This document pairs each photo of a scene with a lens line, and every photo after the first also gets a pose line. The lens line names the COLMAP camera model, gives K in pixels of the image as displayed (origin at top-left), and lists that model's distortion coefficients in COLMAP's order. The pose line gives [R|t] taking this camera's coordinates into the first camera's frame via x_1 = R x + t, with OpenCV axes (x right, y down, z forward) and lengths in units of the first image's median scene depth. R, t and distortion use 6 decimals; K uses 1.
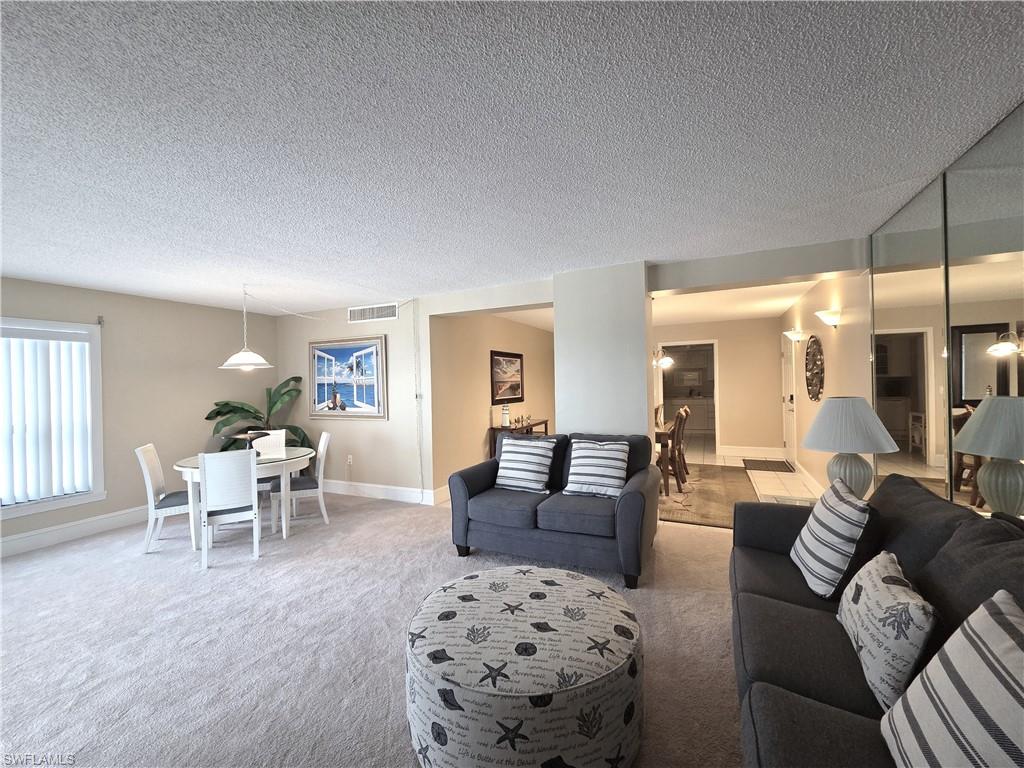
lens RADIAL K [[408.2, 0, 503.9], [0, 408.2, 380.4], [0, 0, 1]] dist [0.000233, 0.000023]
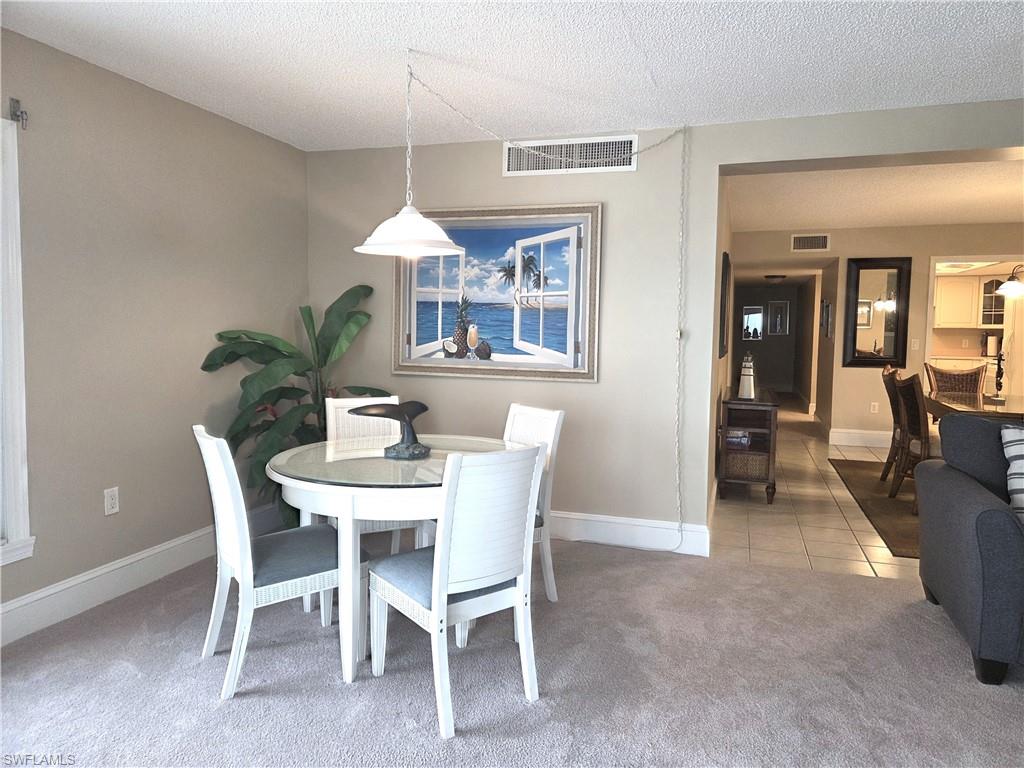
lens RADIAL K [[670.7, 0, 510.3], [0, 670.7, 363.7], [0, 0, 1]] dist [0.046954, -0.001492]
pose [[0.990671, 0.028915, 0.133169, -0.476348], [-0.037370, 0.997411, 0.061436, 0.029285], [-0.131048, -0.065839, 0.989187, 0.213671]]
